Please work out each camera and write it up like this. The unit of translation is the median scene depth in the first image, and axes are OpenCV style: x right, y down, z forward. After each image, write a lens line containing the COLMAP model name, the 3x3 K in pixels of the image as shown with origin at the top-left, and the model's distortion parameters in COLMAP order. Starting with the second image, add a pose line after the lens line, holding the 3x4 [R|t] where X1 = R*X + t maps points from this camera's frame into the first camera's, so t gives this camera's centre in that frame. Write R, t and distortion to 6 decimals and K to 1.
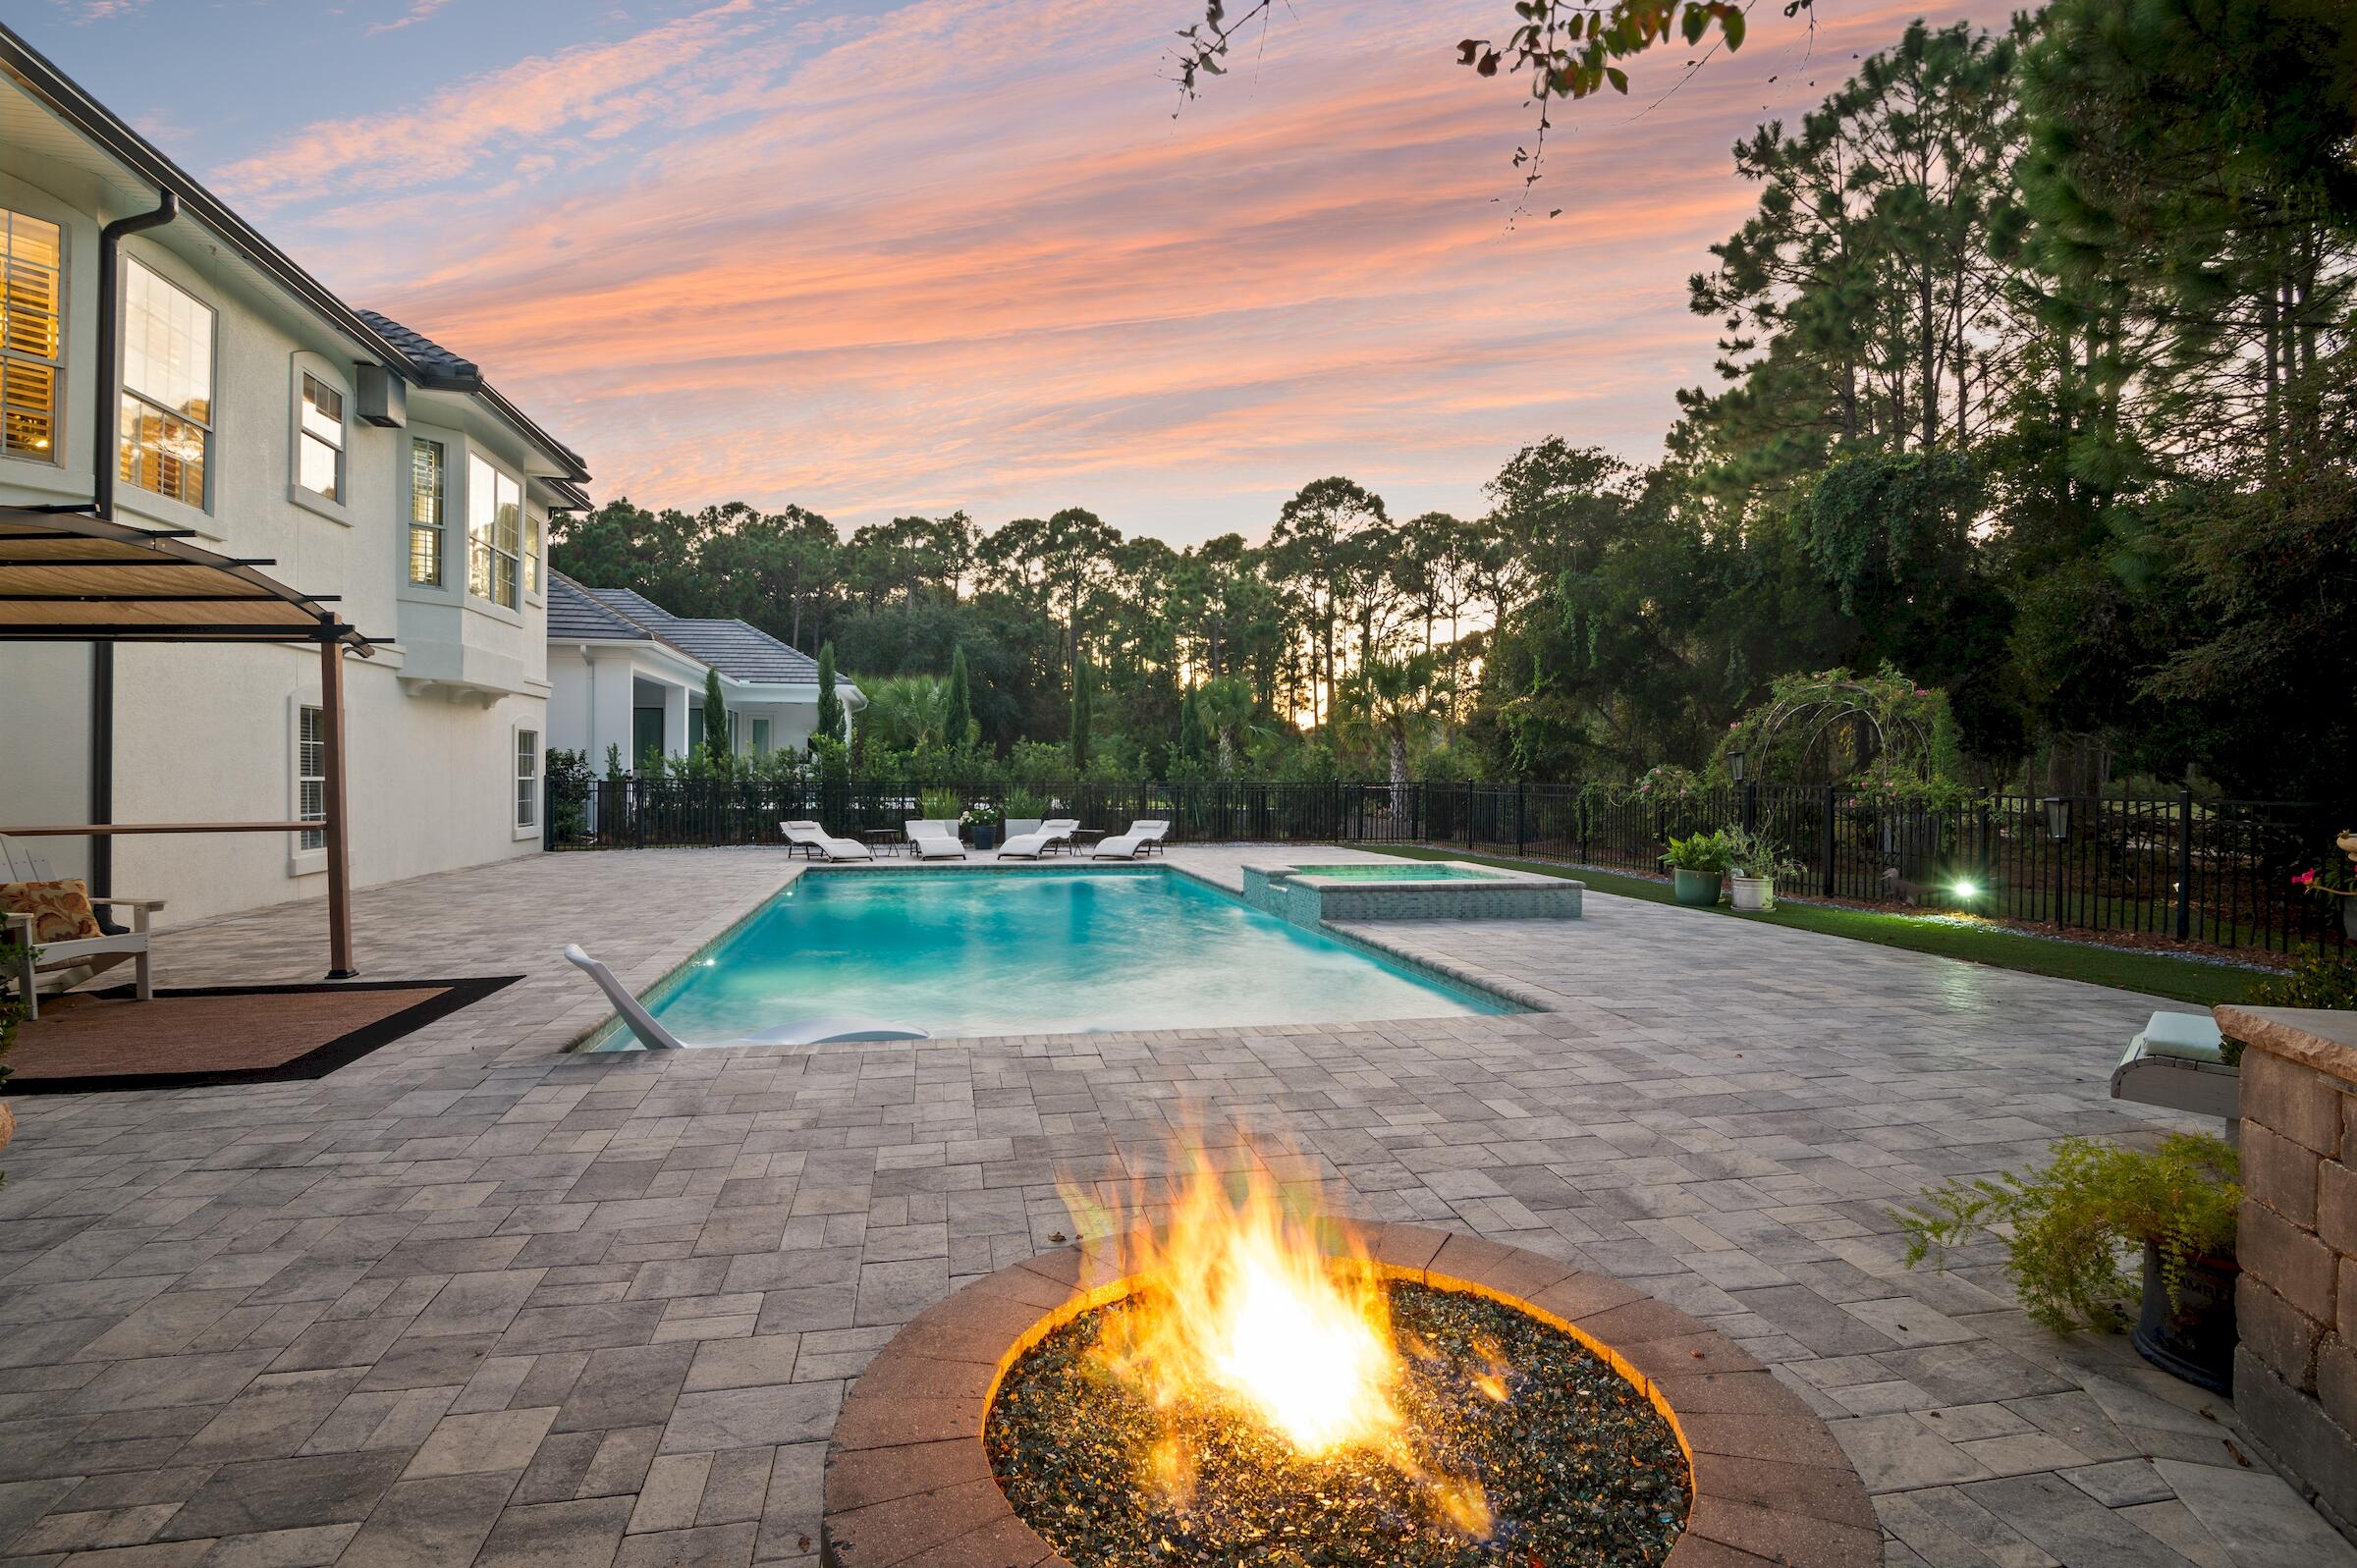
lens RADIAL K [[1183.6, 0, 1178.5], [0, 1183.6, 784.0], [0, 0, 1]] dist [-0.019059, 0.000620]
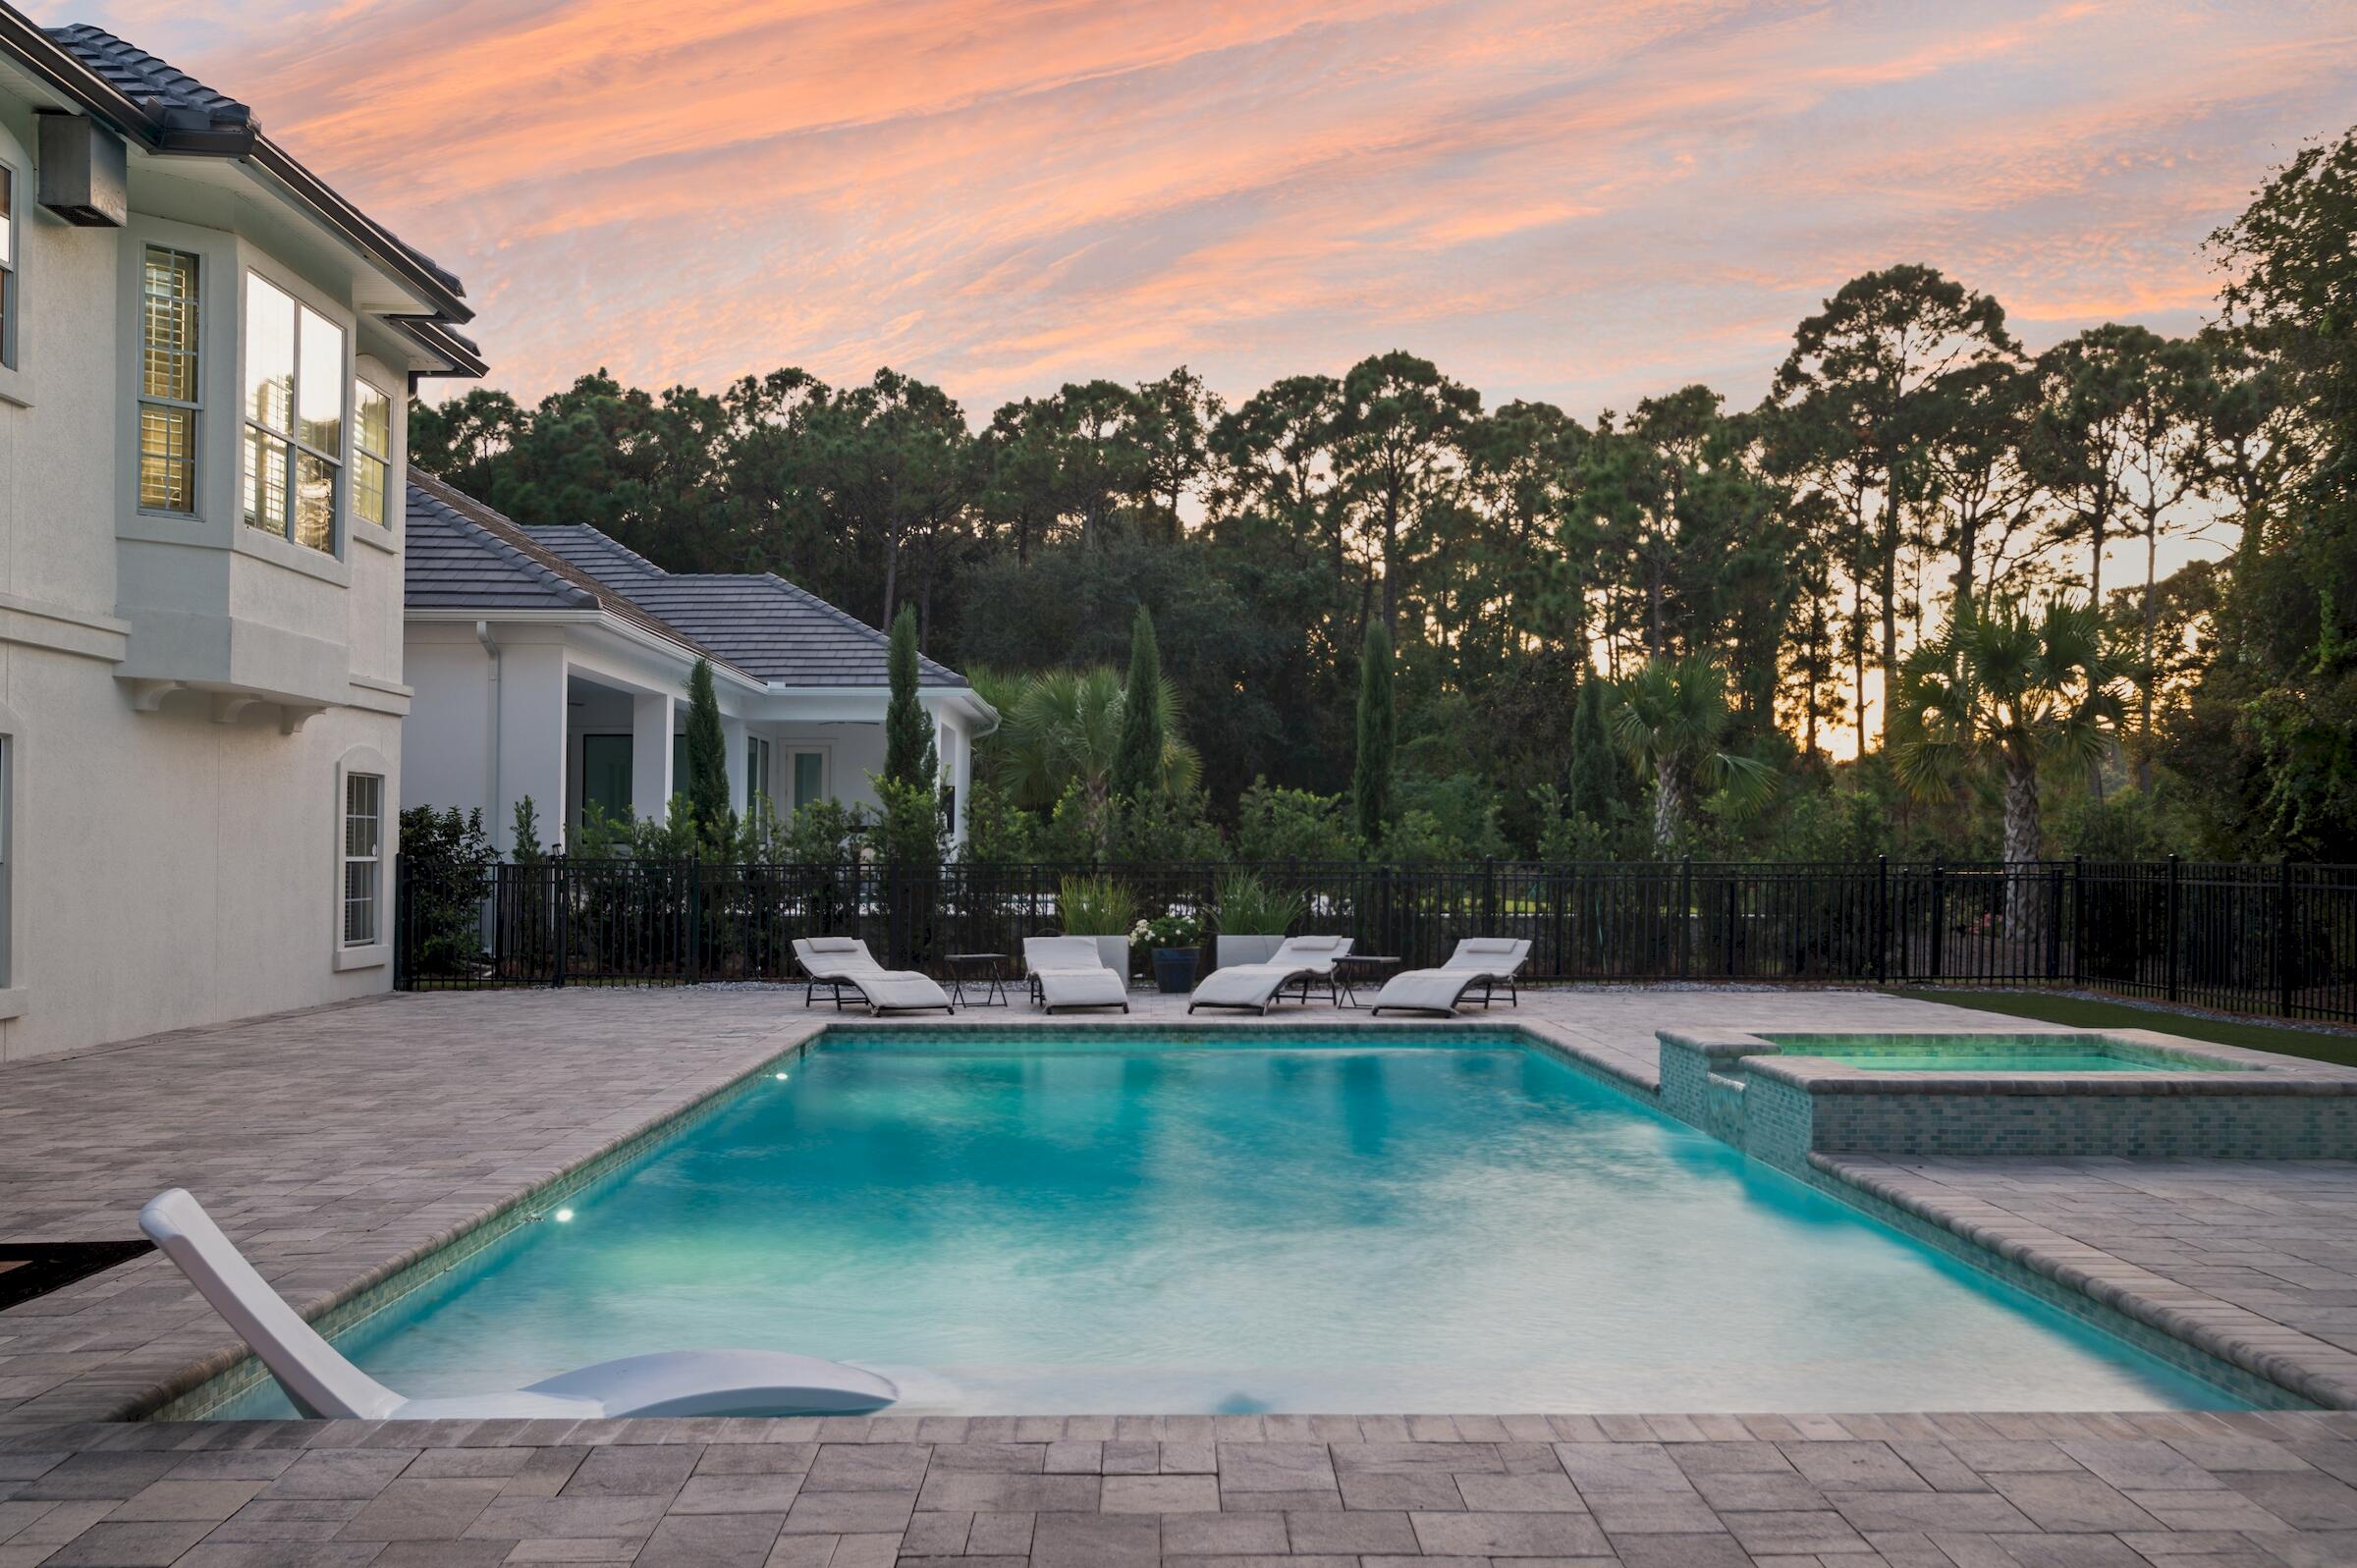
lens RADIAL K [[2168.4, 0, 1191.5], [0, 2168.4, 899.1], [0, 0, 1]] dist [0.007510, 0.016729]
pose [[0.982275, 0.000093, -0.187448, 0.017643], [0.002382, 0.999913, 0.012976, 0.001259], [0.187433, -0.013192, 0.982189, 0.050093]]
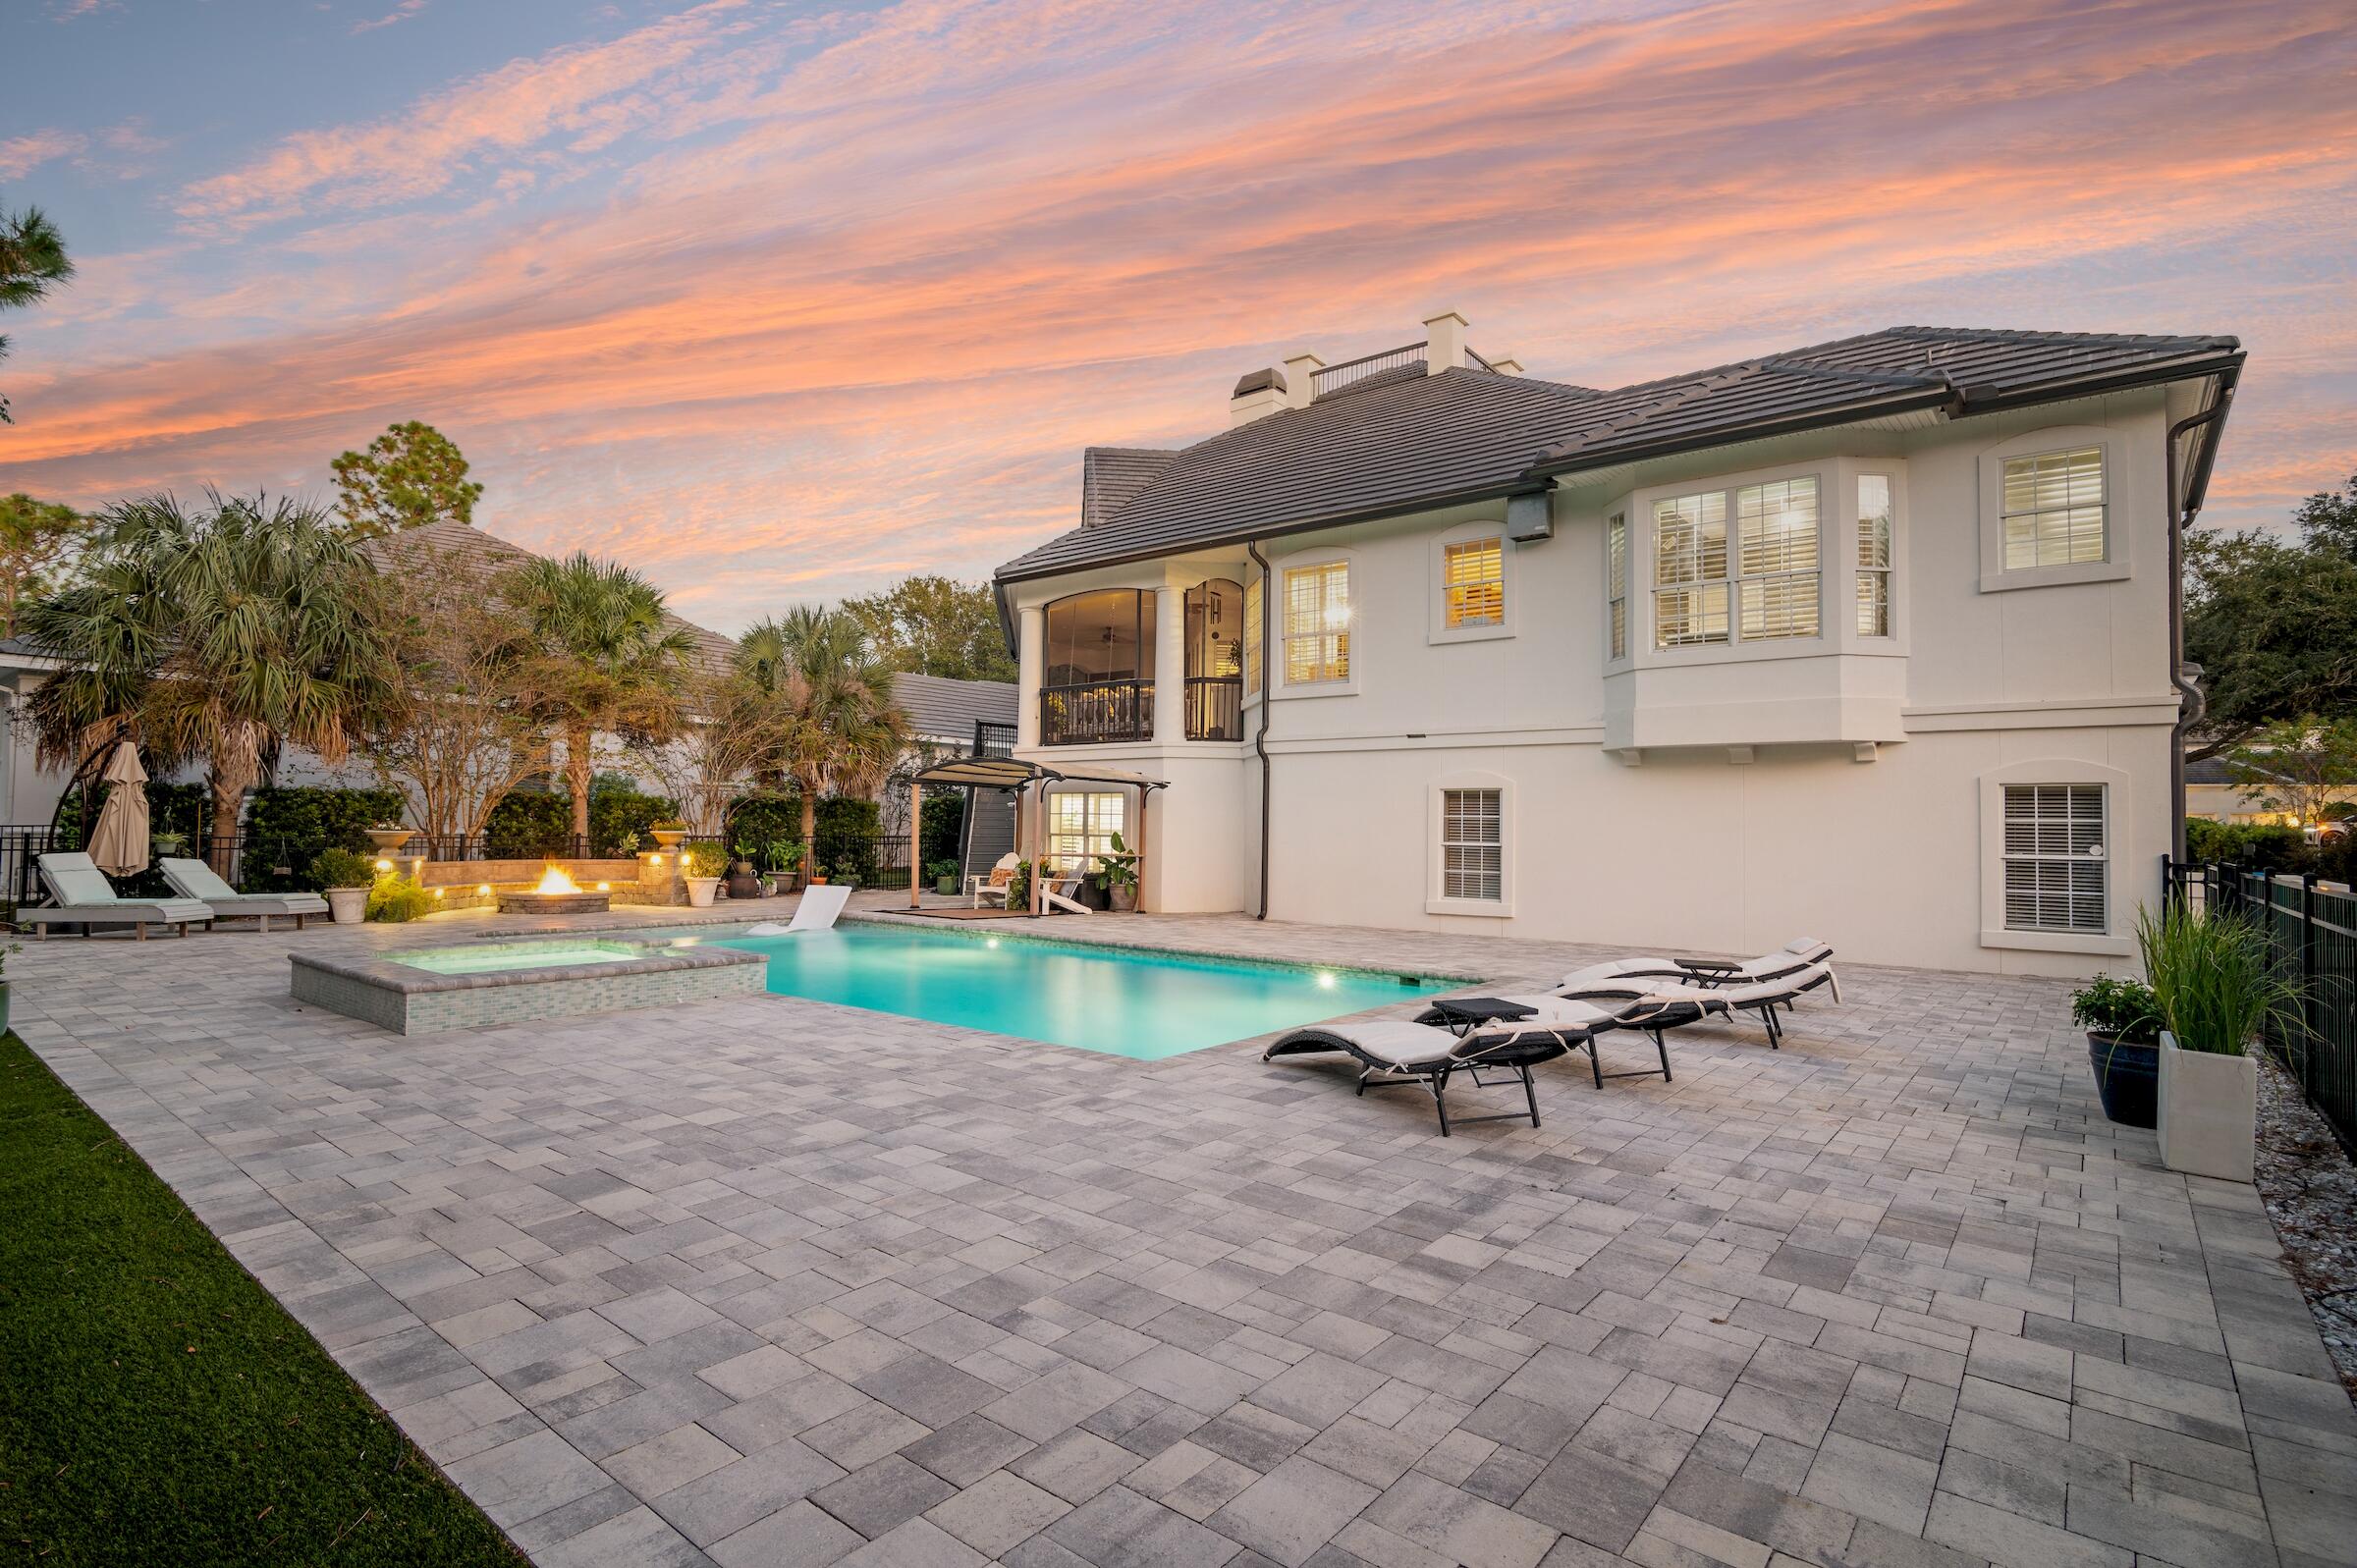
lens RADIAL K [[1139.8, 0, 1172.6], [0, 1139.8, 790.2], [0, 0, 1]] dist [-0.020794, -0.001301]
pose [[-0.780477, -0.038087, -0.624024, 0.159439], [-0.022694, 0.999211, -0.032603, -0.008204], [0.624773, -0.011284, -0.780725, 0.925354]]
